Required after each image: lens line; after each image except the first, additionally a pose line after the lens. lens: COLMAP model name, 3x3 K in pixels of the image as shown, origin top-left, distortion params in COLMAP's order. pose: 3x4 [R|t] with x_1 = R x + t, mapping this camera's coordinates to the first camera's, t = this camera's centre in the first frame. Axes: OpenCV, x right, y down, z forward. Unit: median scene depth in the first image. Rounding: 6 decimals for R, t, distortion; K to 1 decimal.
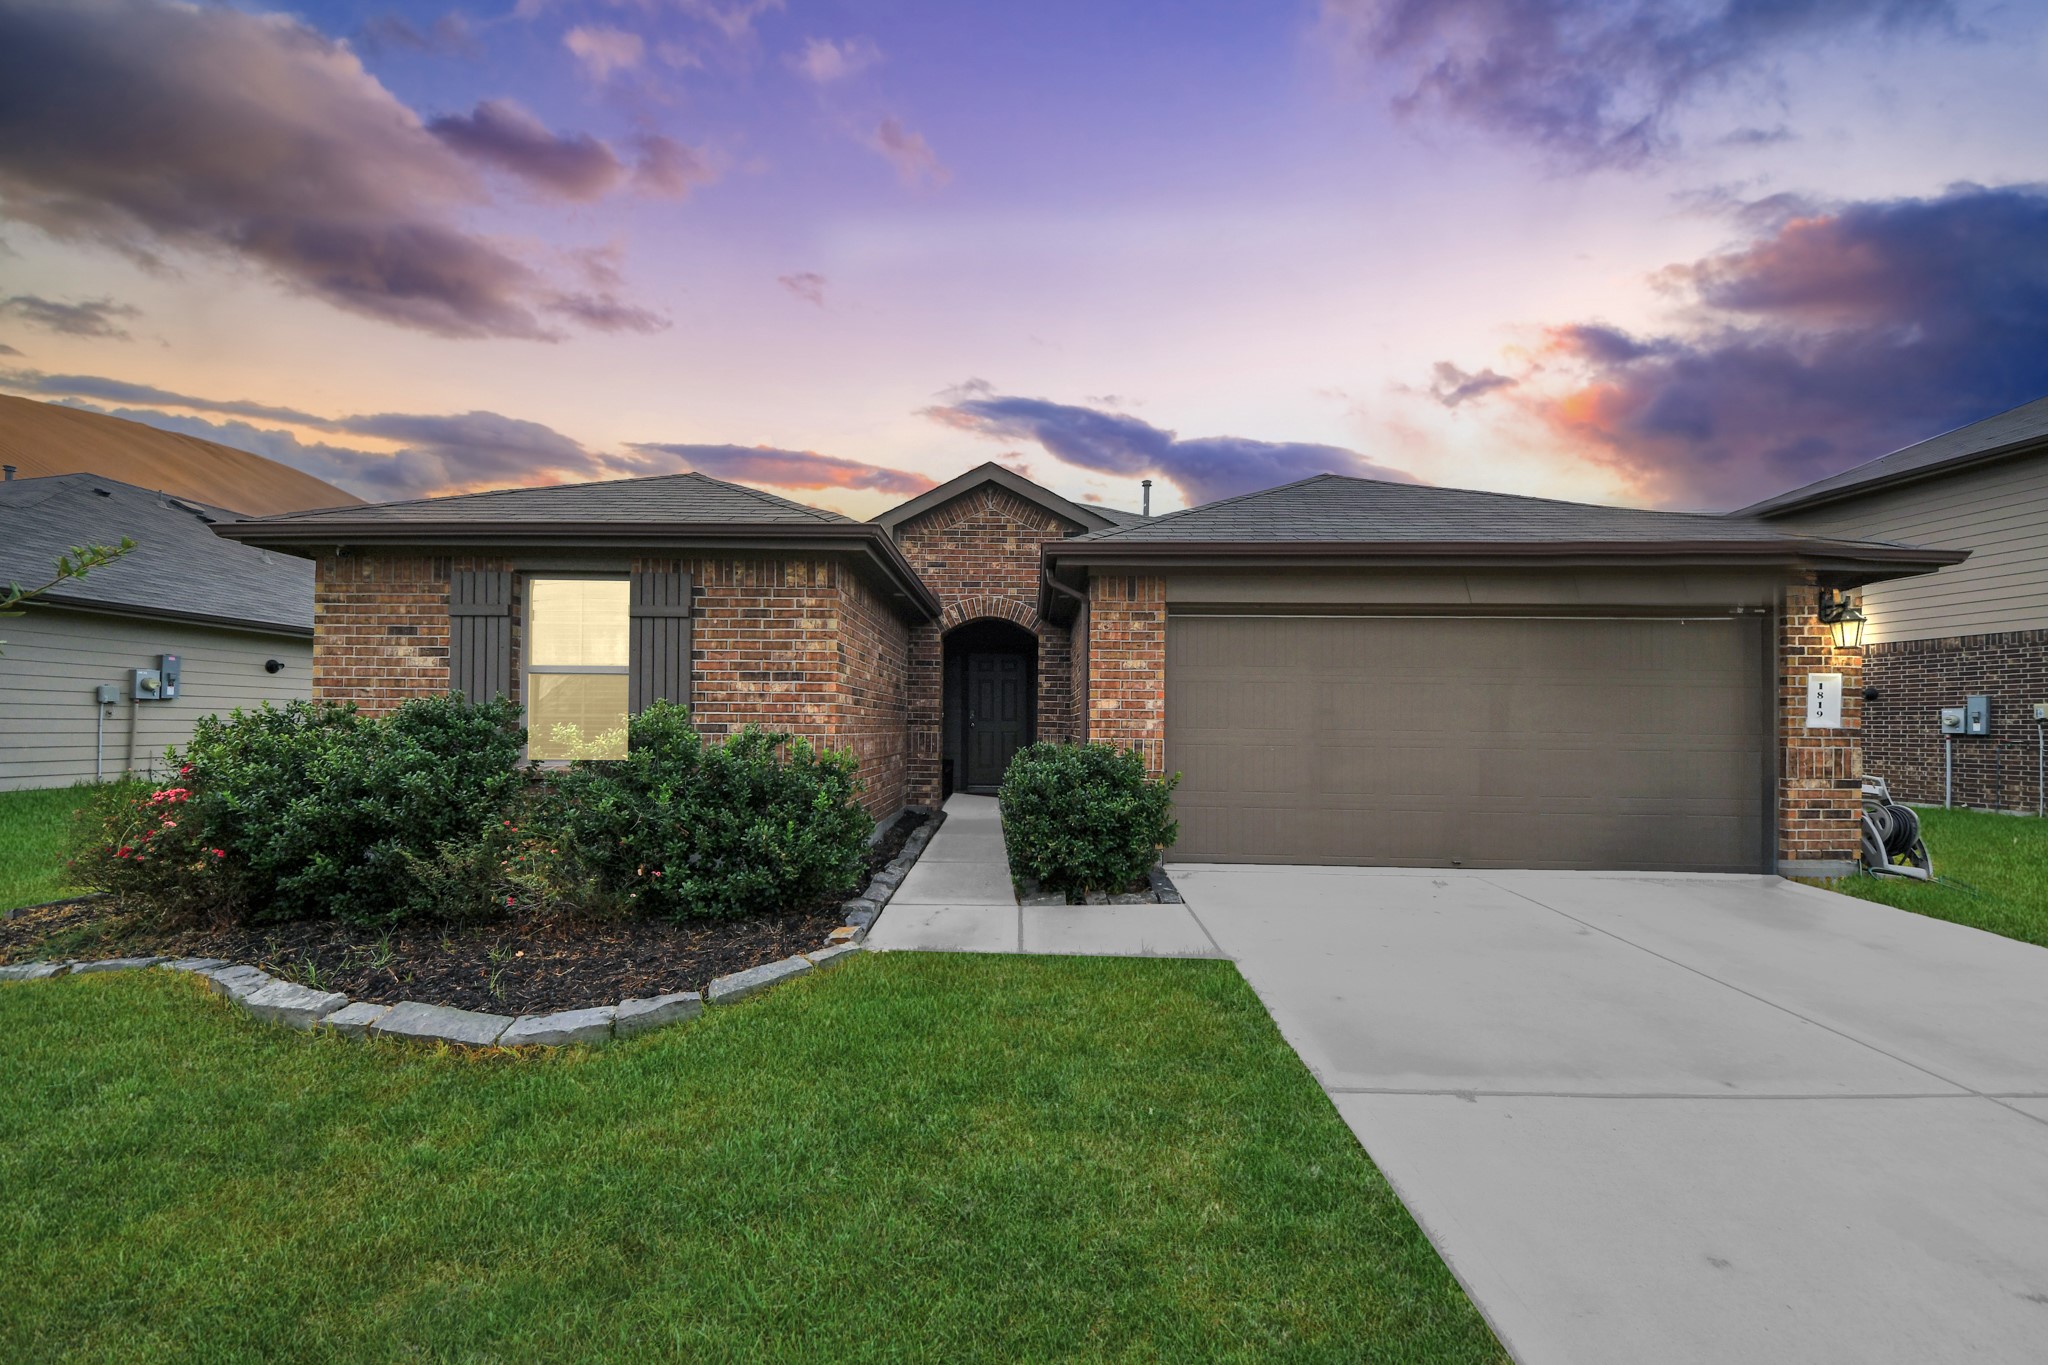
lens RADIAL K [[726.9, 0, 1019.9], [0, 726.9, 697.3], [0, 0, 1]] dist [0.021971, -0.016729]
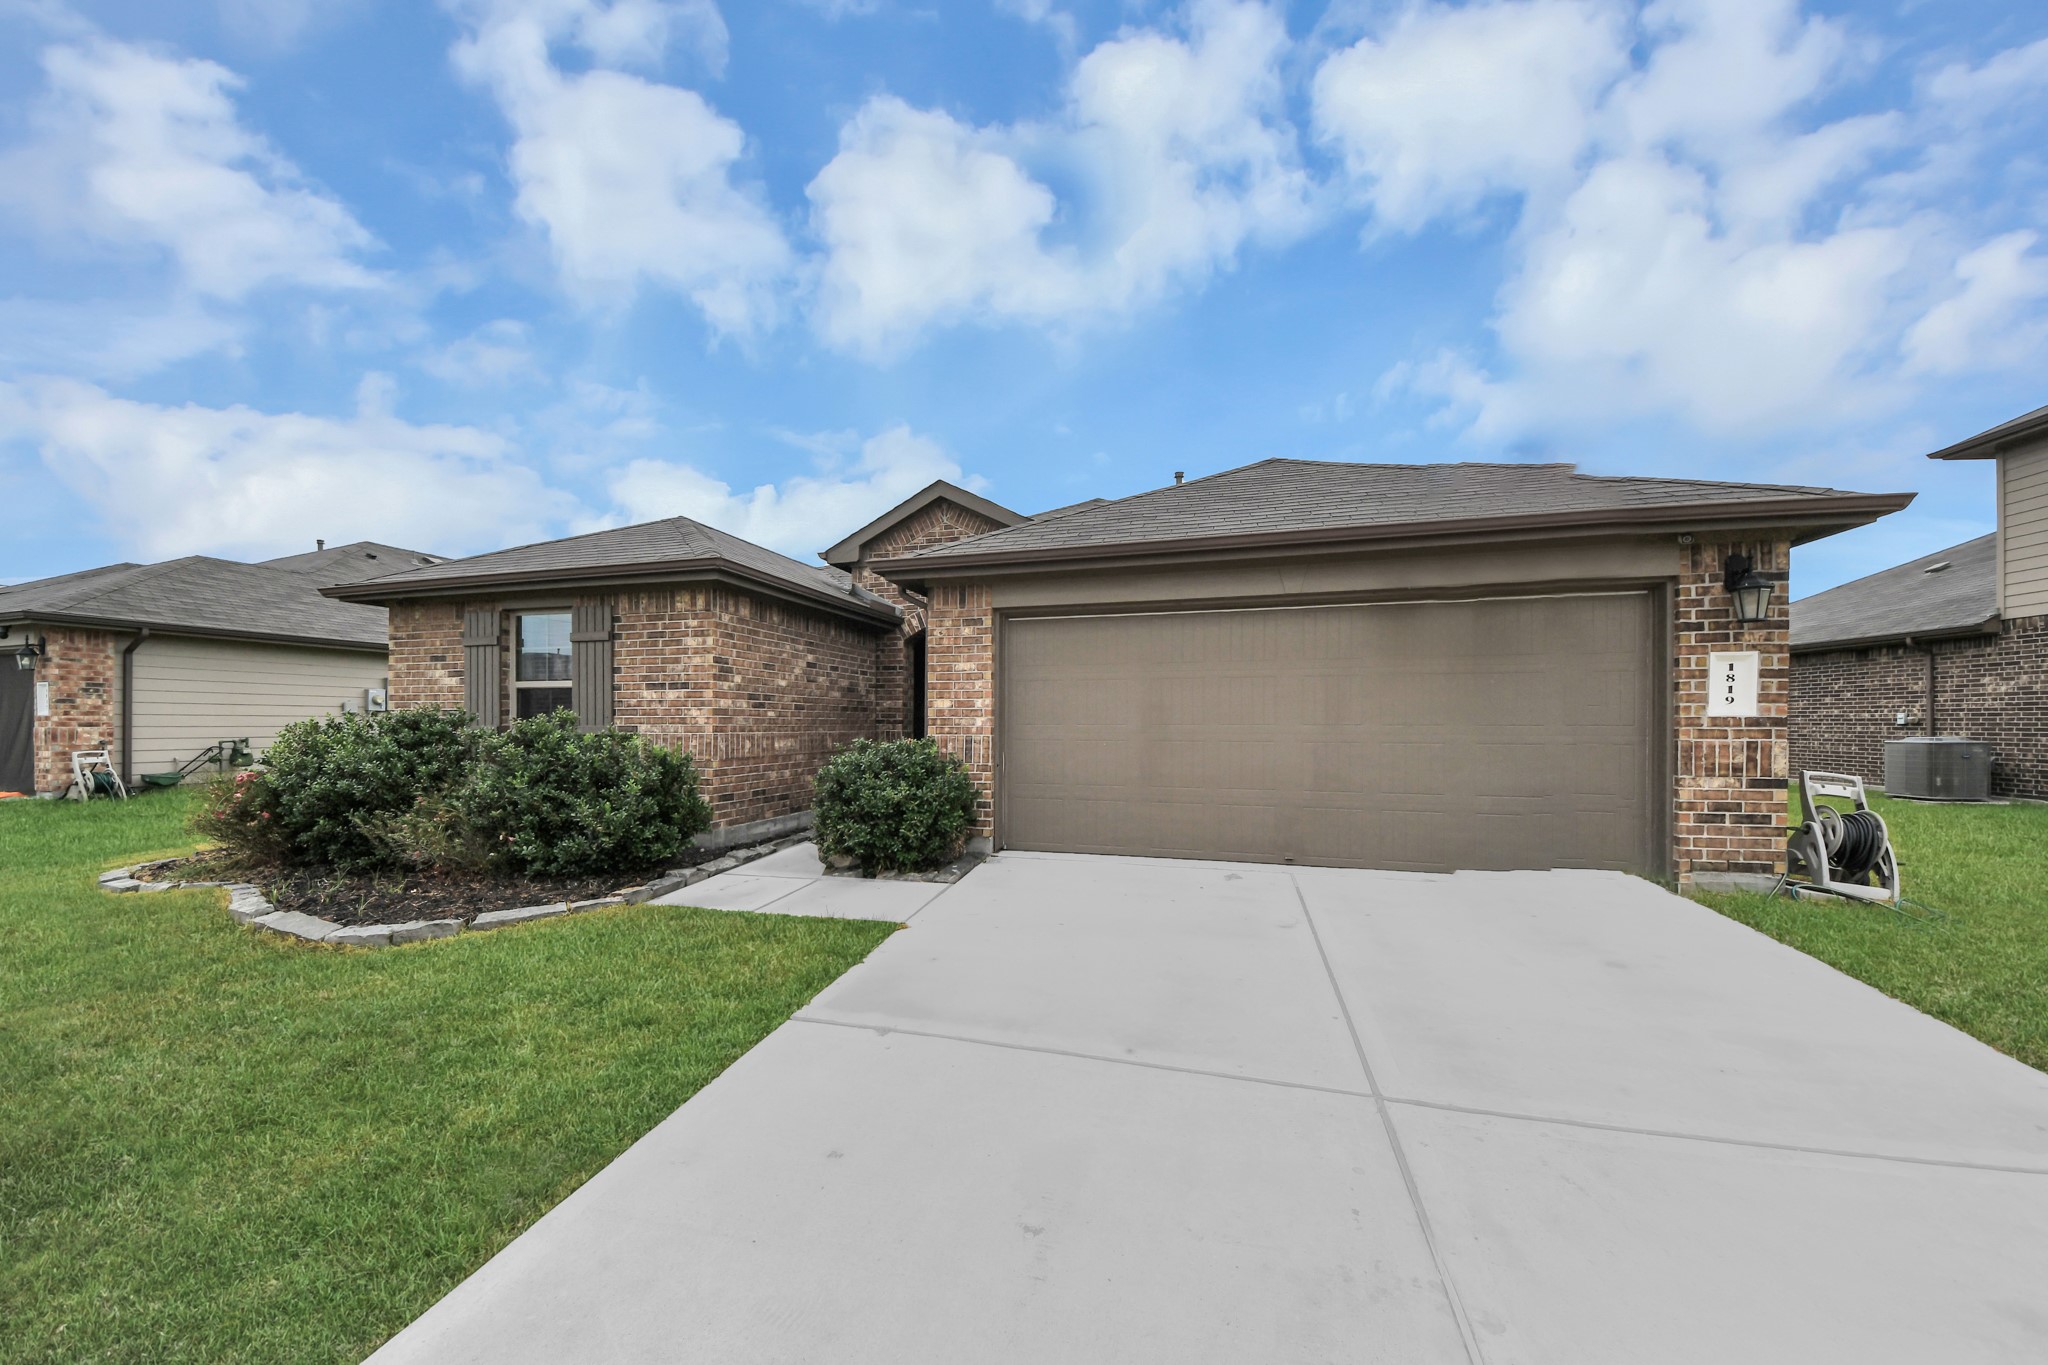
lens RADIAL K [[738.9, 0, 1017.9], [0, 738.9, 701.1], [0, 0, 1]] dist [0.017494, -0.012252]
pose [[0.965669, -0.018682, -0.259102, 0.544268], [0.020646, 0.999775, 0.004860, 0.002785], [0.258953, -0.010043, 0.965838, -0.048636]]
